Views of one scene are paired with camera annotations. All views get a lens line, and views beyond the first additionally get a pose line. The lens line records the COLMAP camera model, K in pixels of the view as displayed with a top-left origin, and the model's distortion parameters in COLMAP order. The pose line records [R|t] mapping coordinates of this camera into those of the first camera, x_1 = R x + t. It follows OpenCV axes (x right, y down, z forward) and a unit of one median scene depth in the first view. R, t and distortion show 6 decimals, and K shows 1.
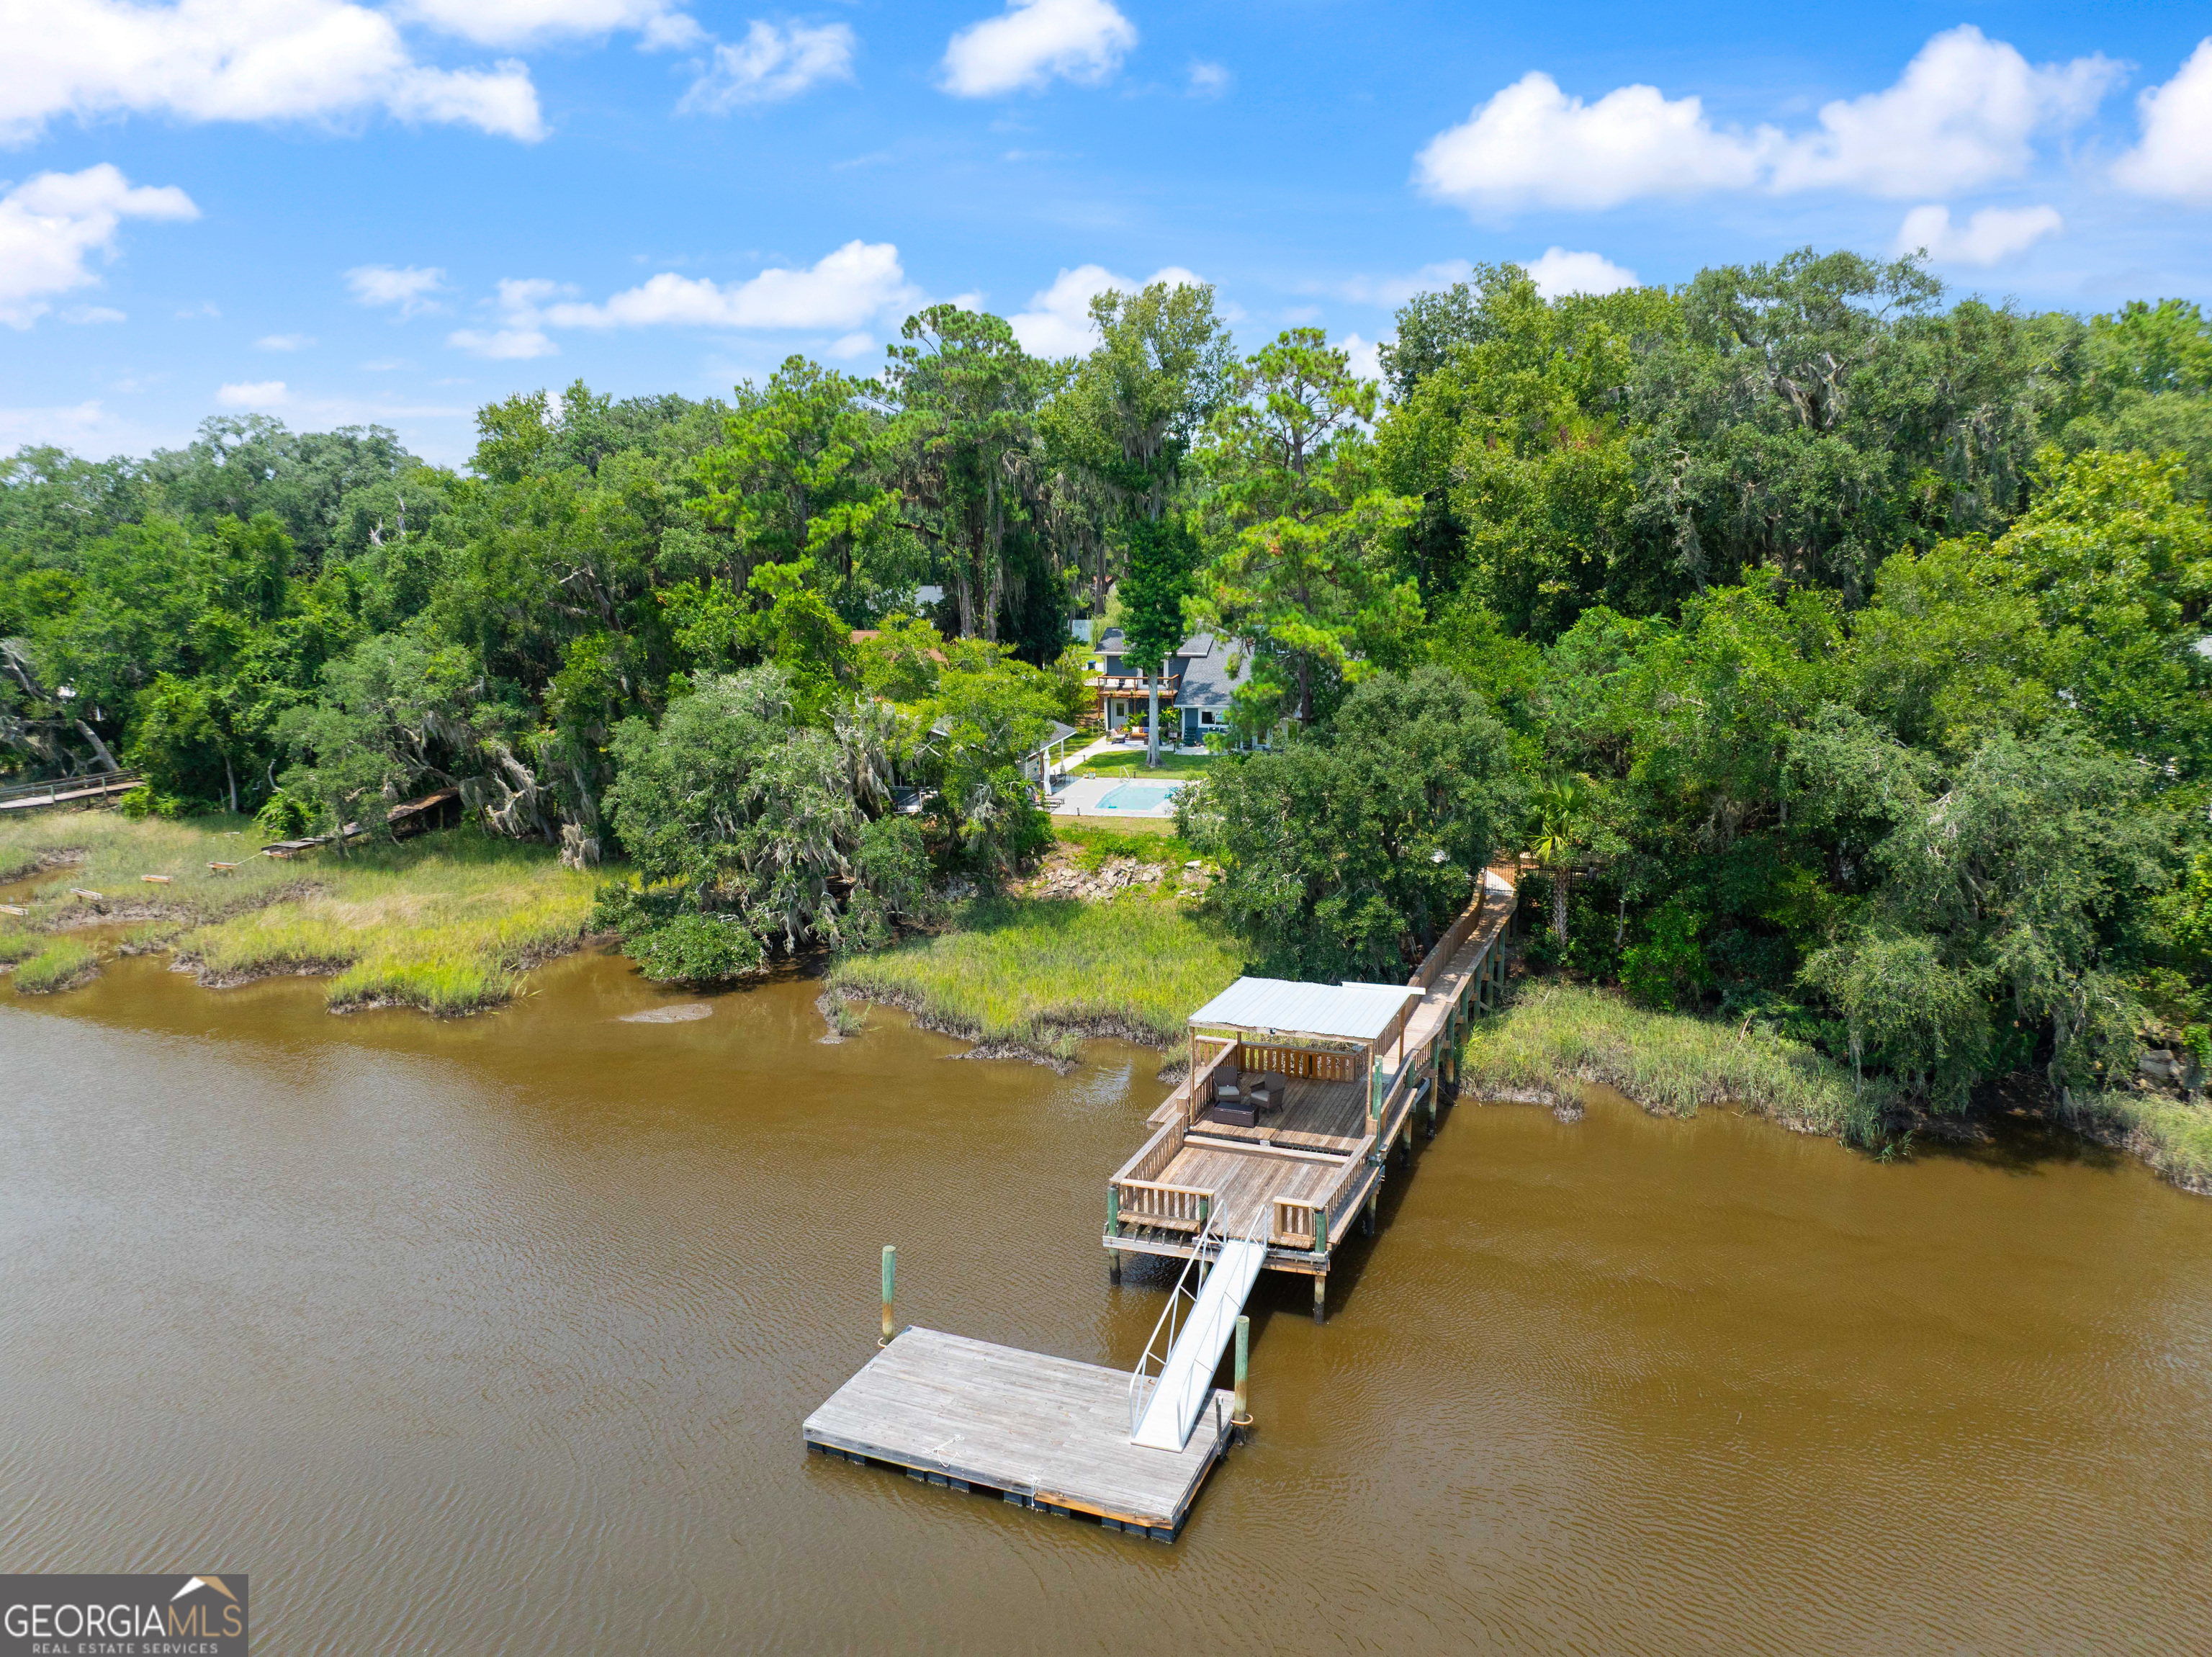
lens RADIAL K [[1573.2, 0, 1118.3], [0, 1573.2, 858.0], [0, 0, 1]] dist [-0.003114, -0.055073]
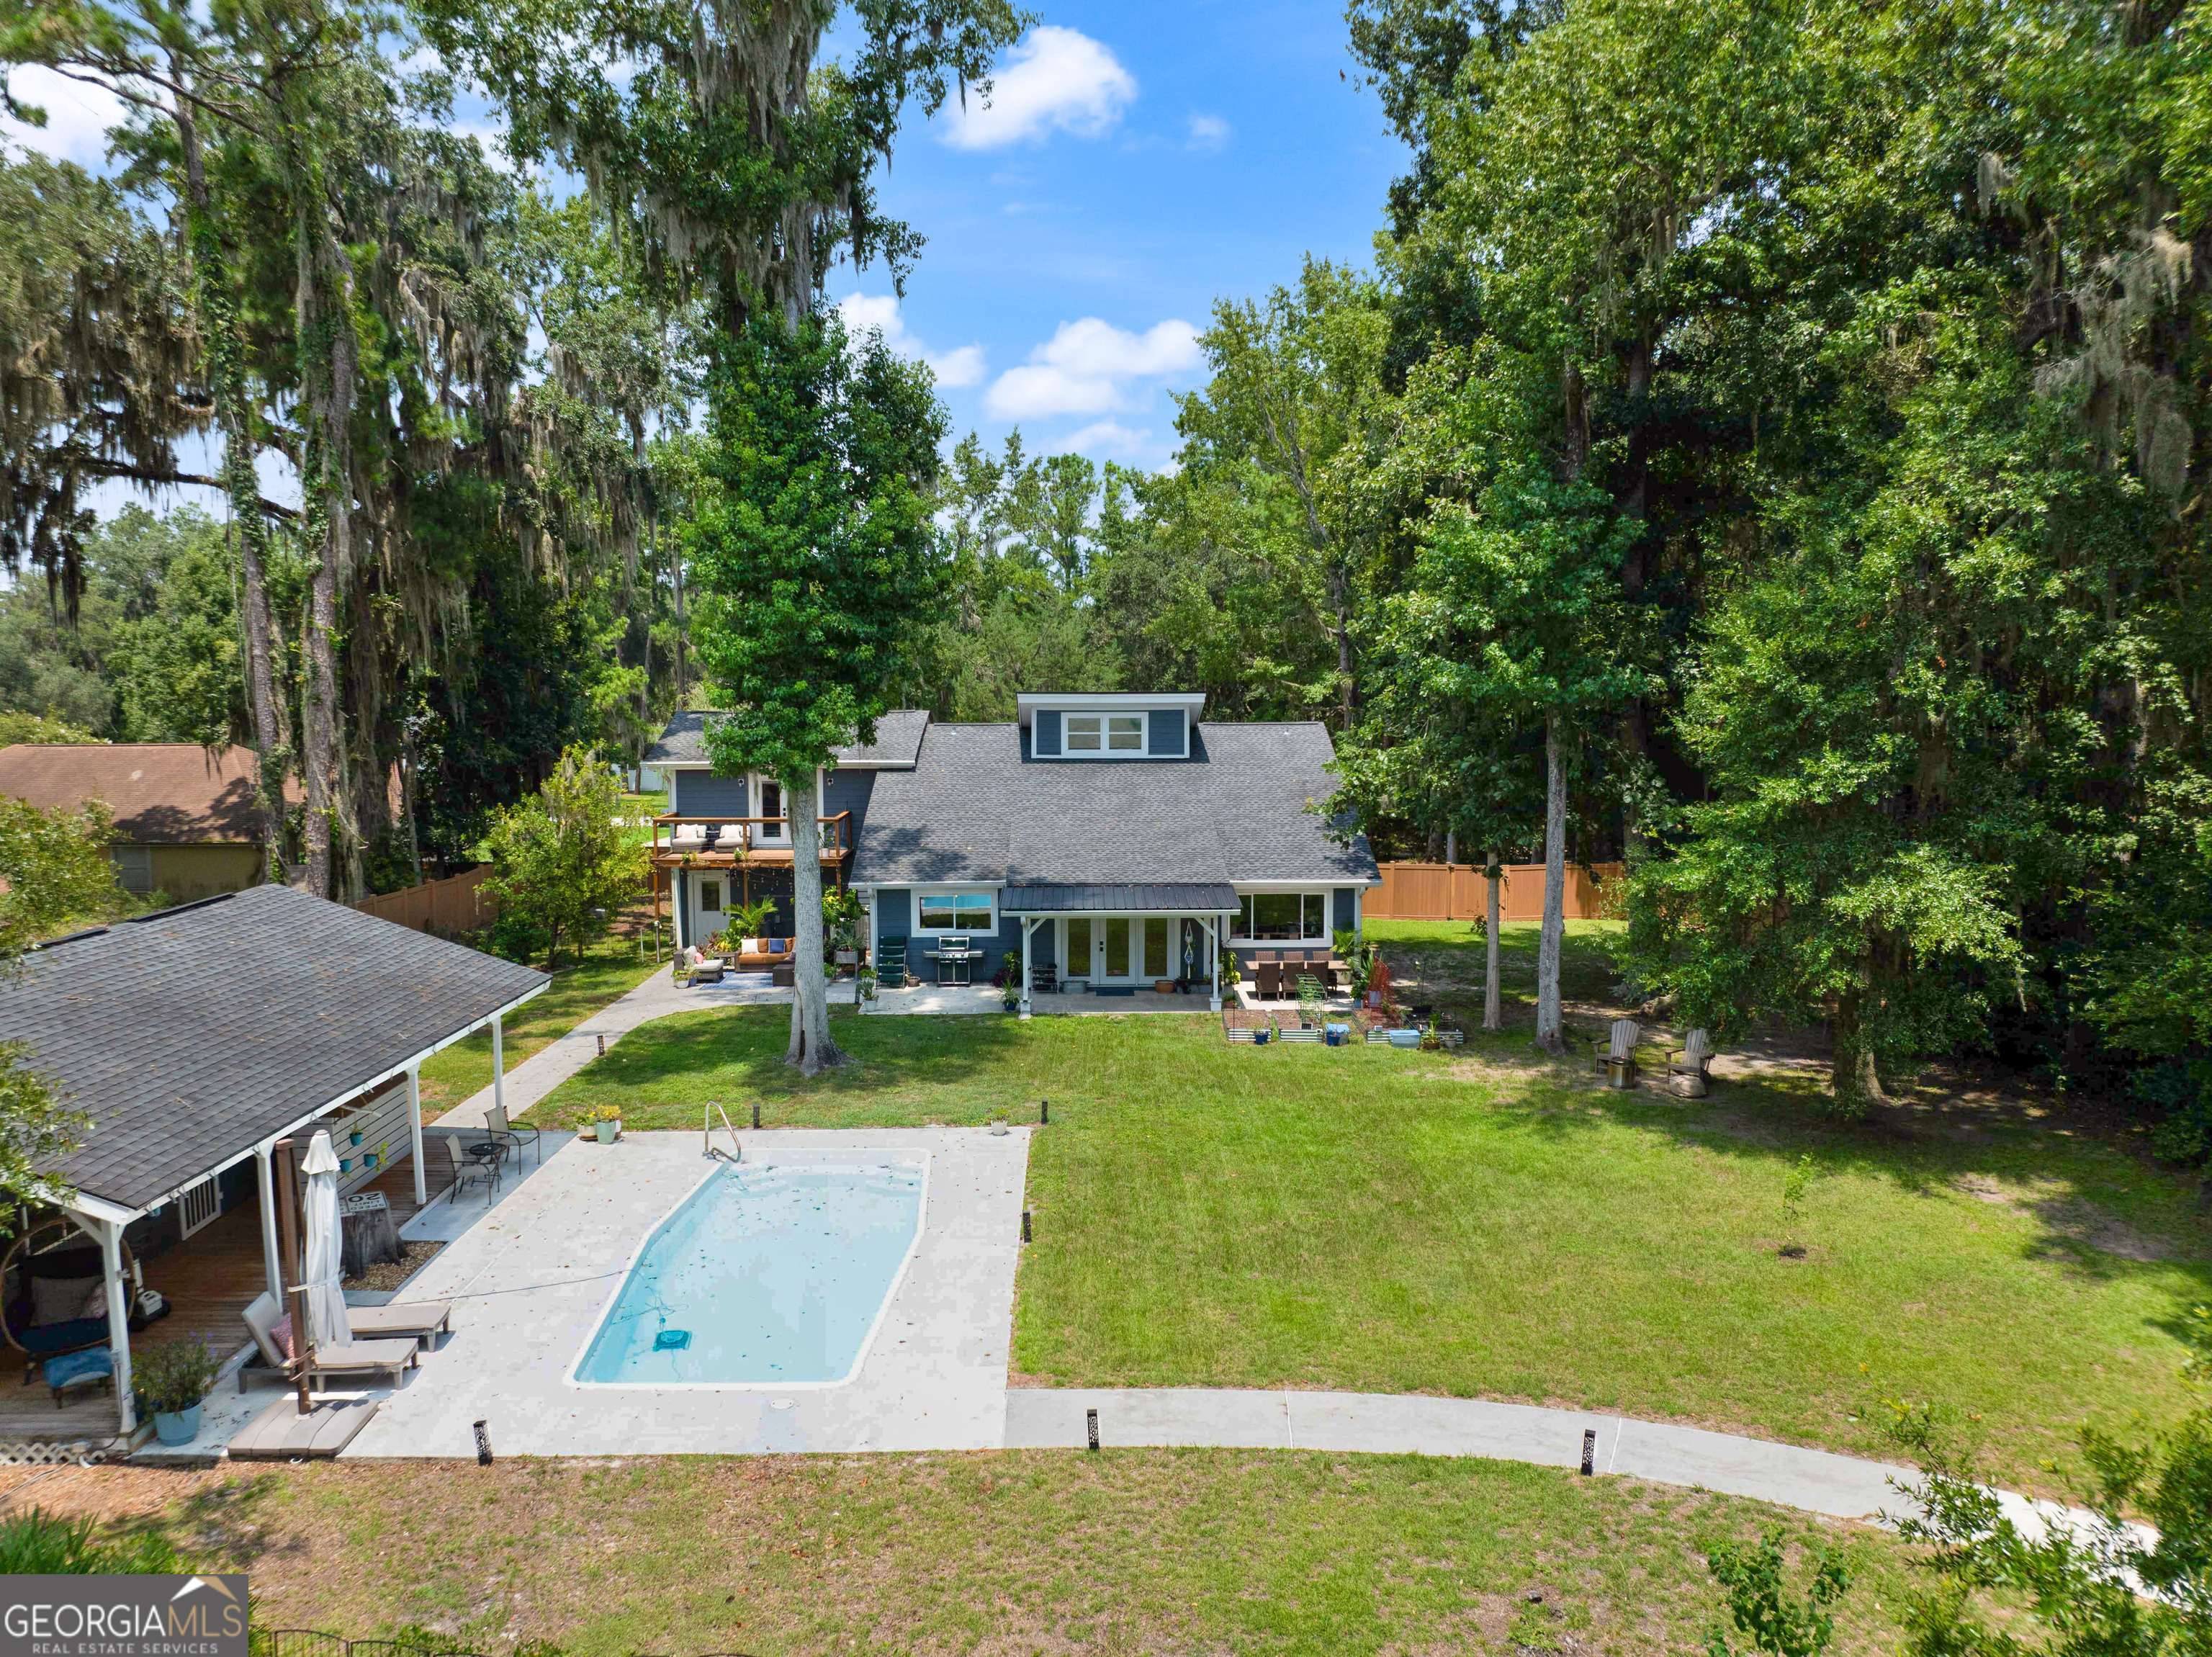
lens RADIAL K [[1556.3, 0, 1106.0], [0, 1556.3, 828.5], [0, 0, 1]] dist [-0.031405, -0.001562]
pose [[0.970034, -0.019706, 0.242168, 0.006524], [0.050627, 0.991222, -0.122134, -0.097798], [-0.237635, 0.130734, 0.962517, 0.997071]]
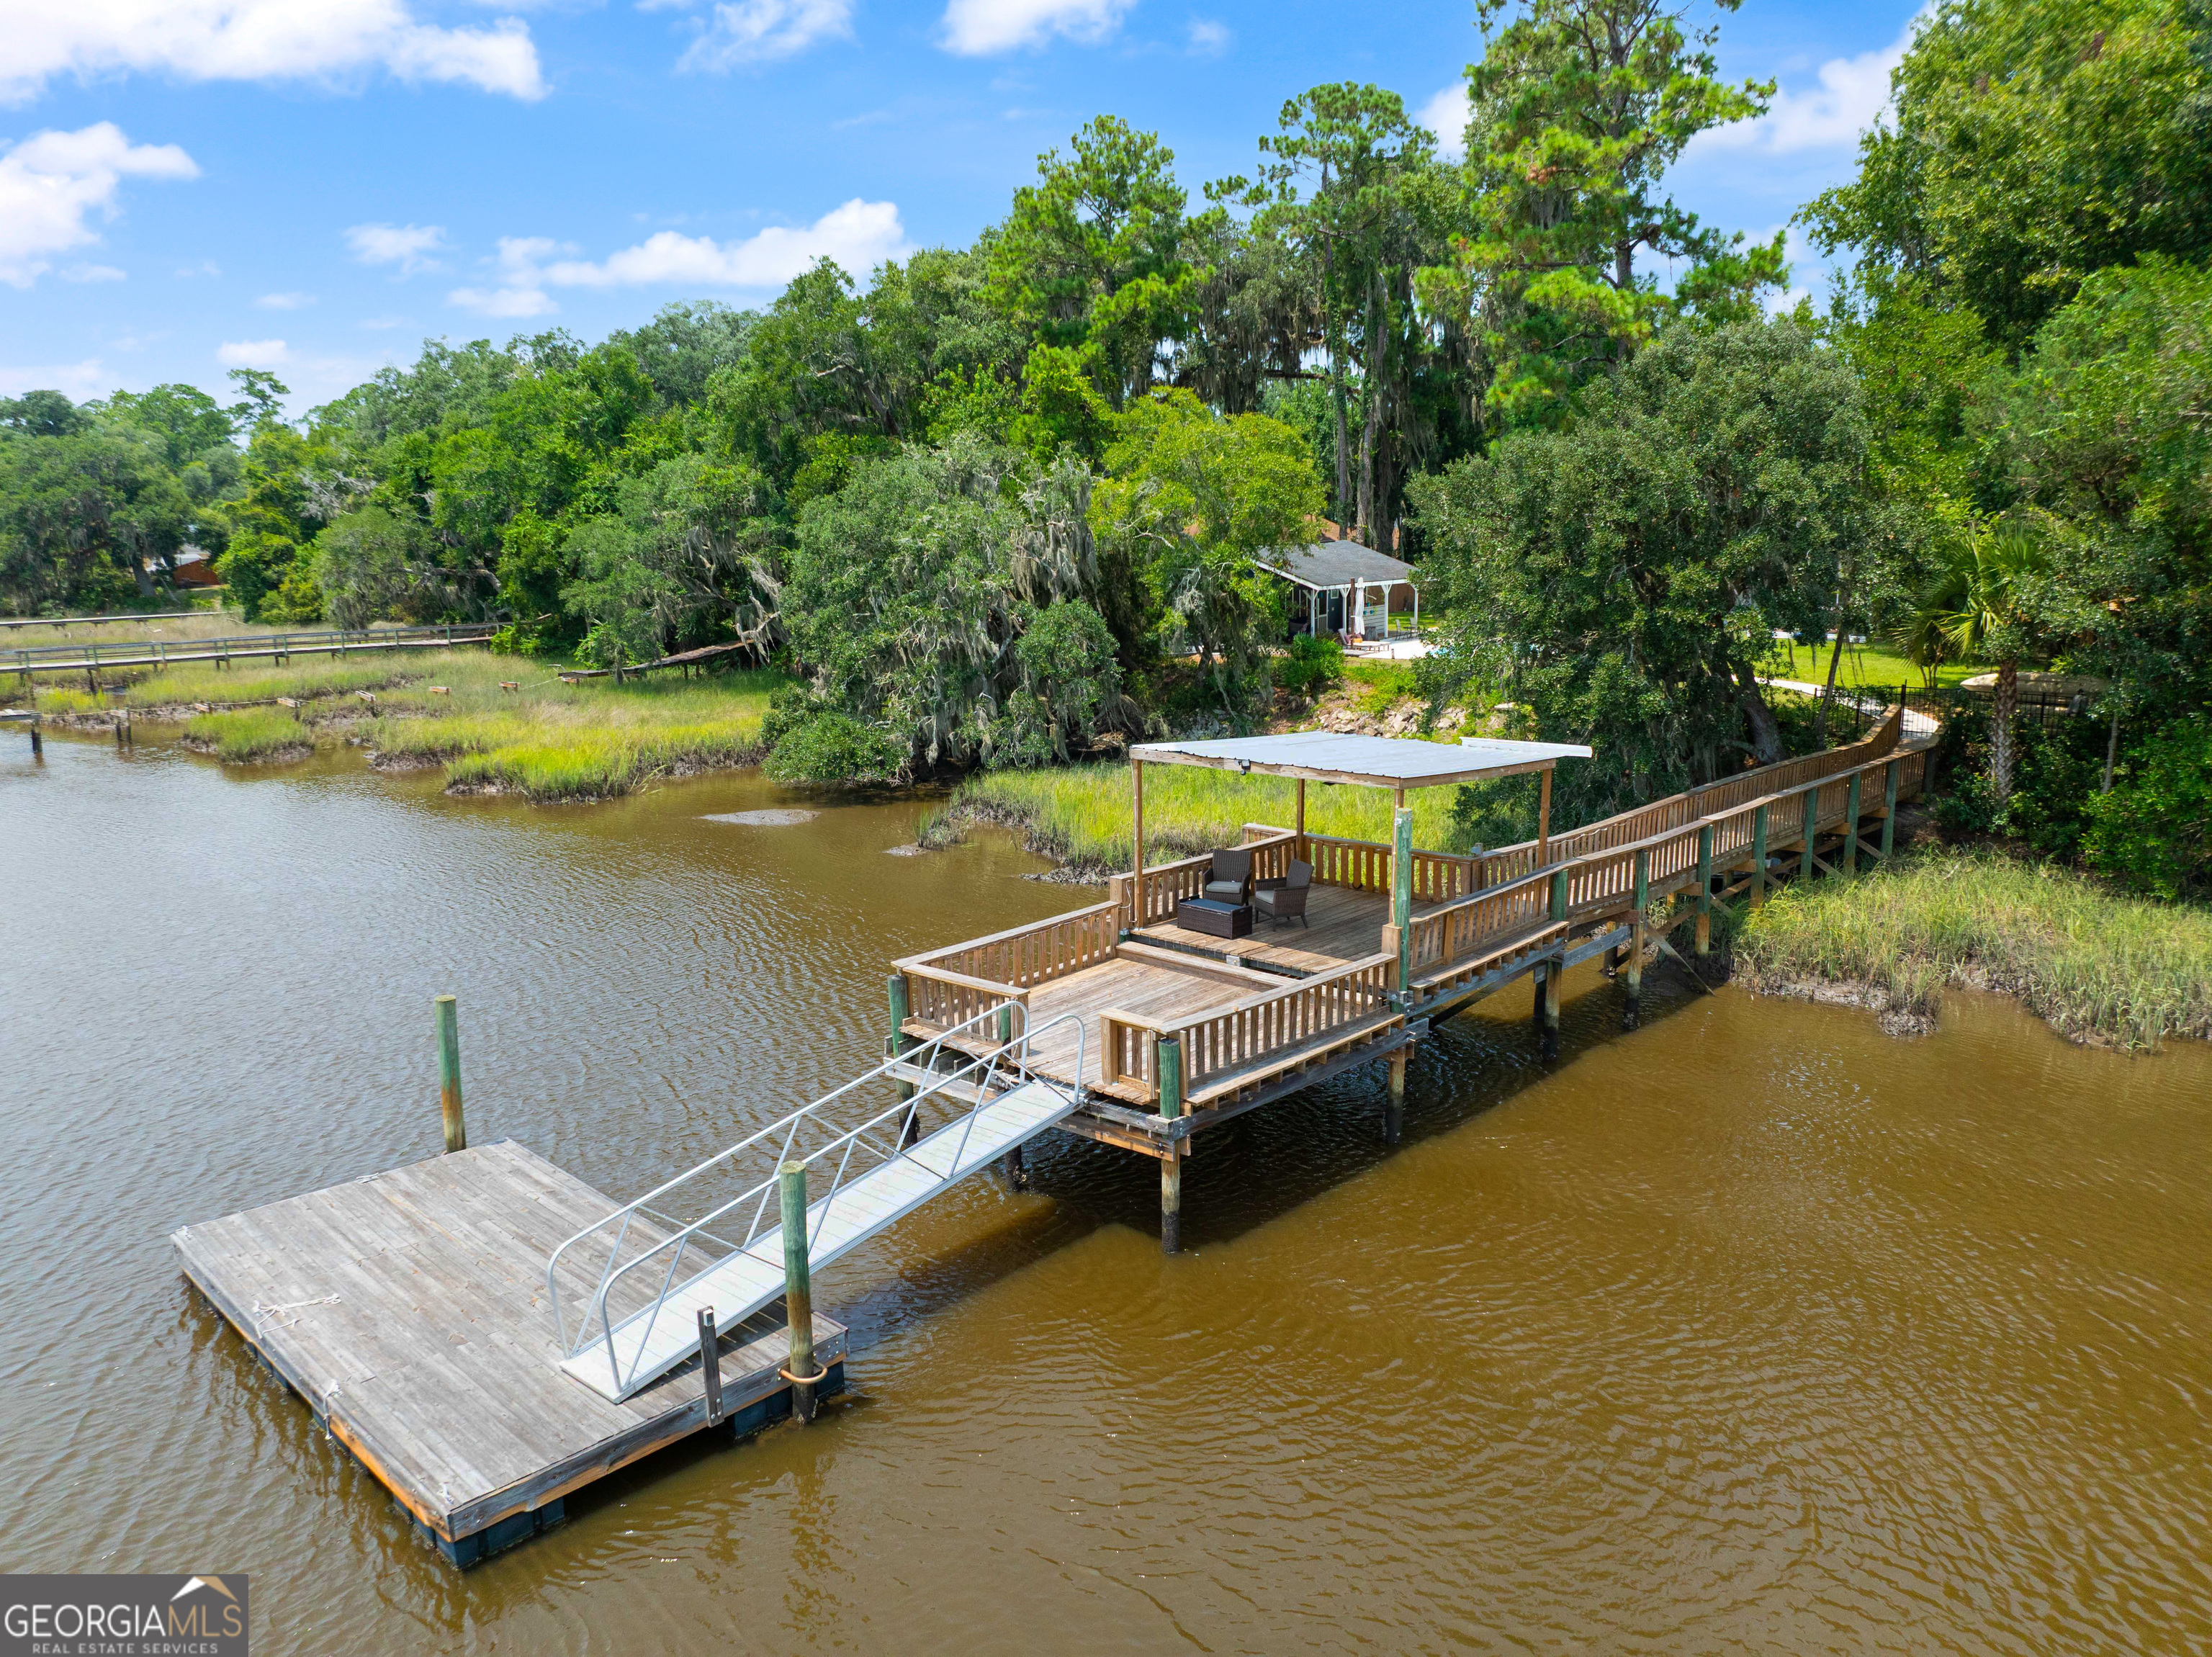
lens RADIAL K [[1577.5, 0, 1113.7], [0, 1577.5, 837.8], [0, 0, 1]] dist [-0.030749, -0.001363]
pose [[0.930814, 0.069117, -0.358899, 0.168834], [-0.073338, 0.997305, 0.001857, 0.089360], [0.358060, 0.024593, 0.933375, 0.280828]]
